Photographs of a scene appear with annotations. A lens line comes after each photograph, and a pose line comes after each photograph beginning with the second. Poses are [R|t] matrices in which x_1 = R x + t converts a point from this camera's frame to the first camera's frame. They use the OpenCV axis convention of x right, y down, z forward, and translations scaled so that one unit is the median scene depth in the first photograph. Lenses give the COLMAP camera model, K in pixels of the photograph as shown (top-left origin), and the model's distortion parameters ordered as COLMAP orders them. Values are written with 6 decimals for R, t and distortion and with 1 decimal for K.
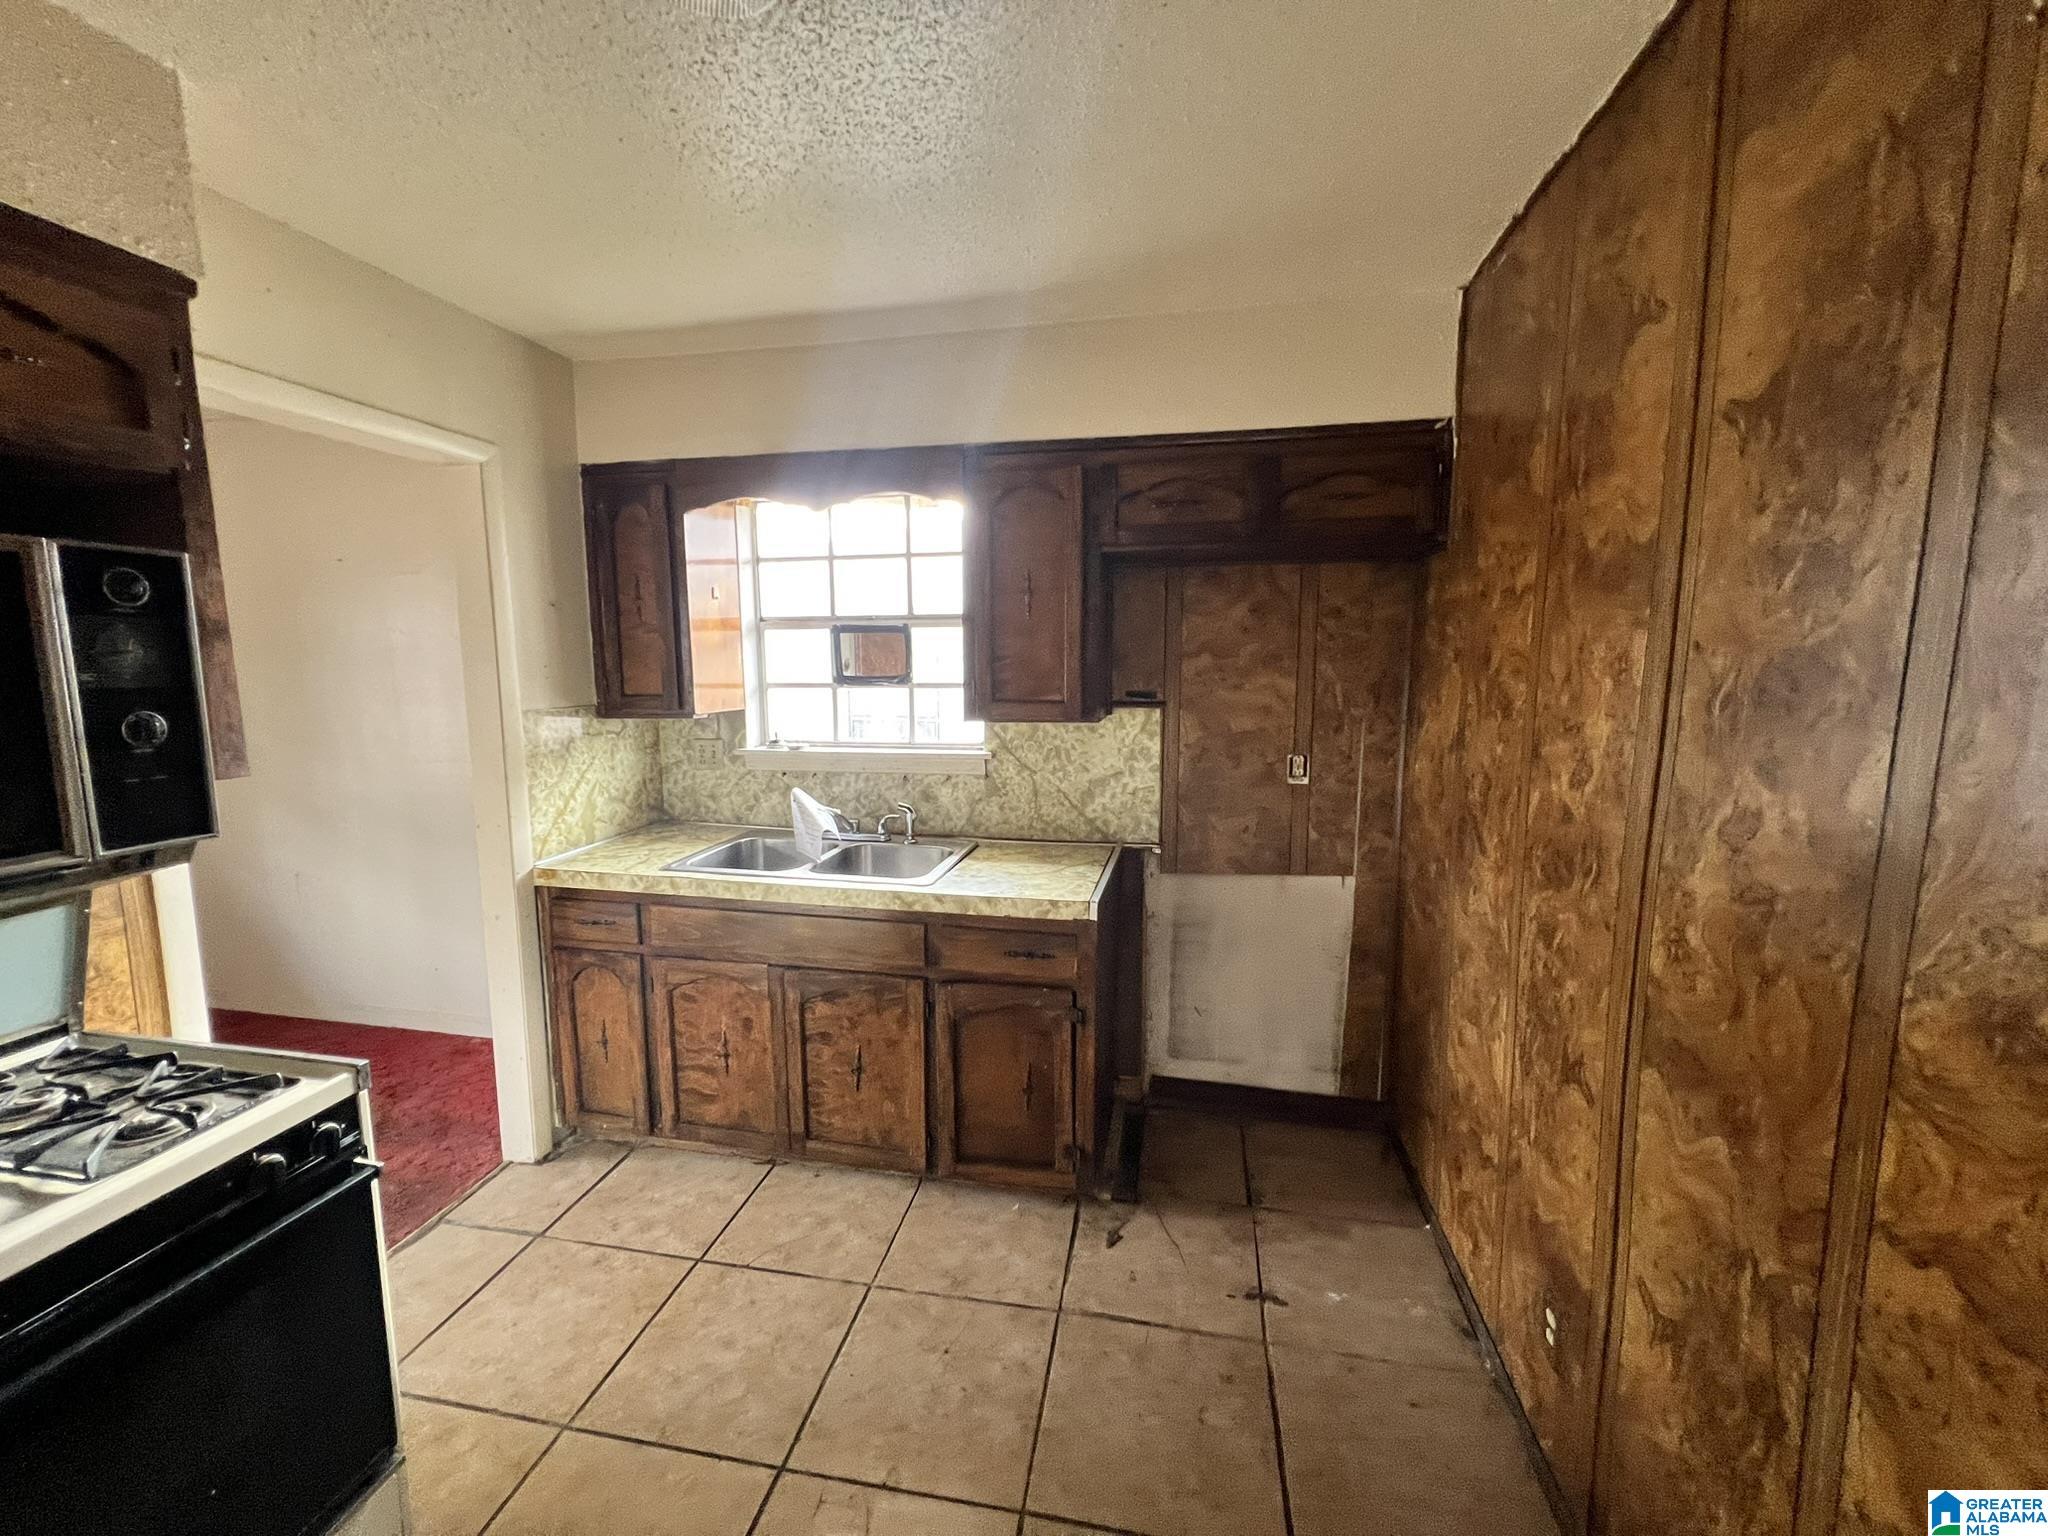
lens RADIAL K [[826.3, 0, 1020.7], [0, 826.3, 766.5], [0, 0, 1]] dist [-0.001933, 0.000954]
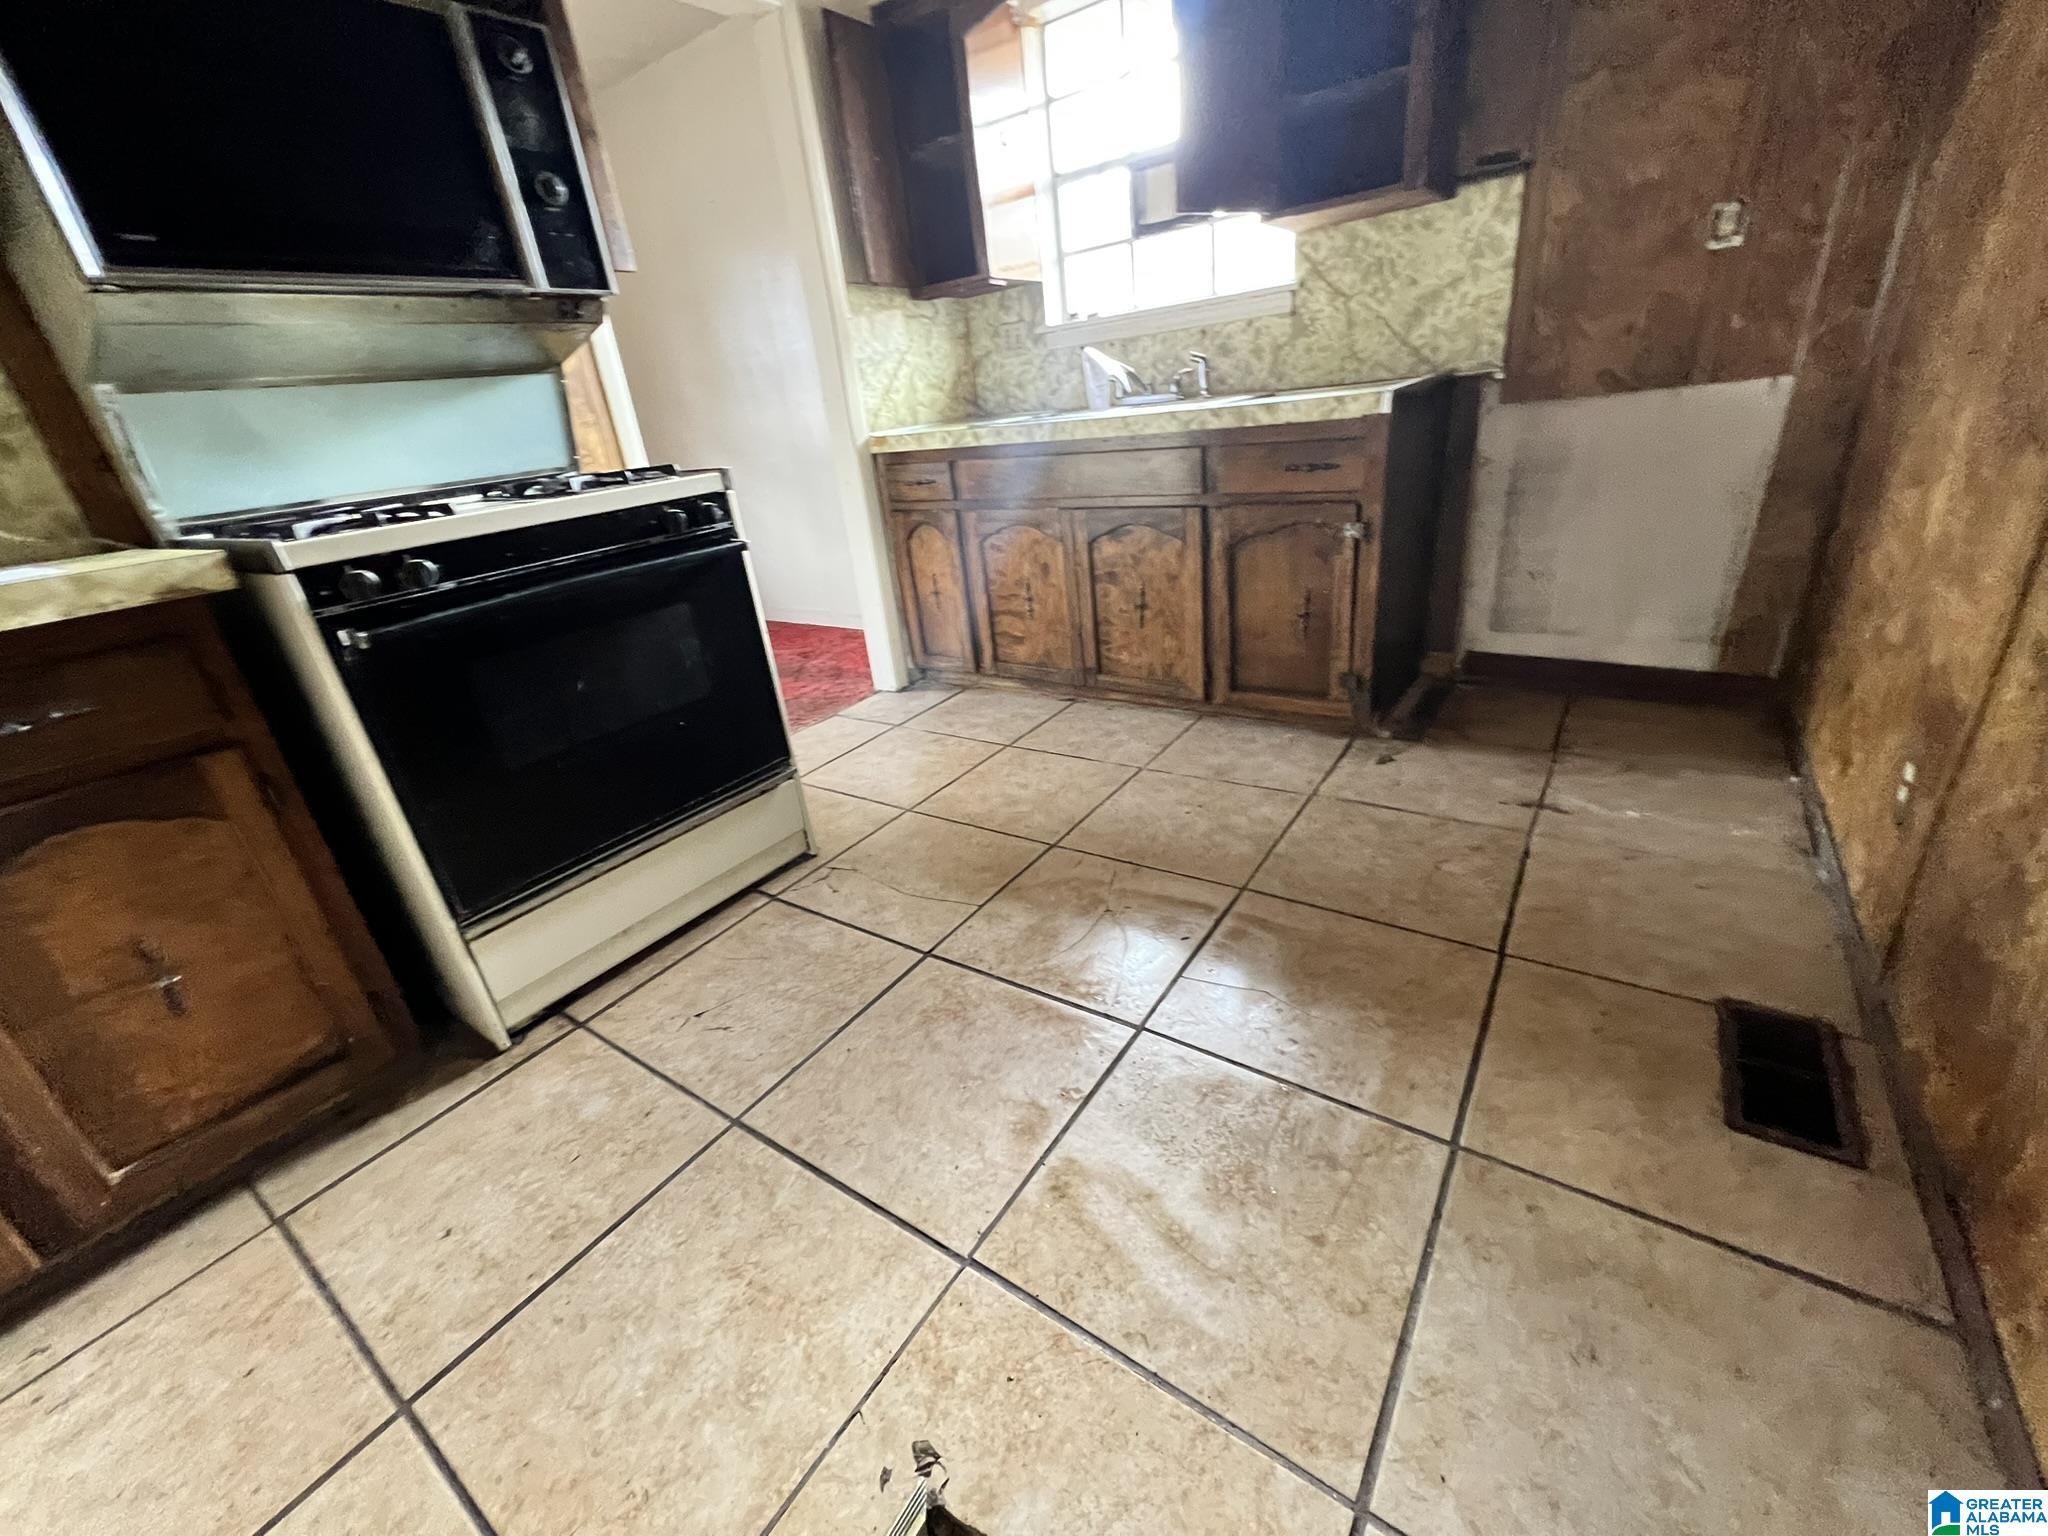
lens RADIAL K [[827.3, 0, 1016.8], [0, 827.3, 767.2], [0, 0, 1]] dist [-0.001190, 0.000251]
pose [[0.909458, 0.075744, -0.408840, 0.101850], [0.054786, 0.952866, 0.298404, 0.222155], [0.412172, -0.293784, 0.862442, -0.045458]]
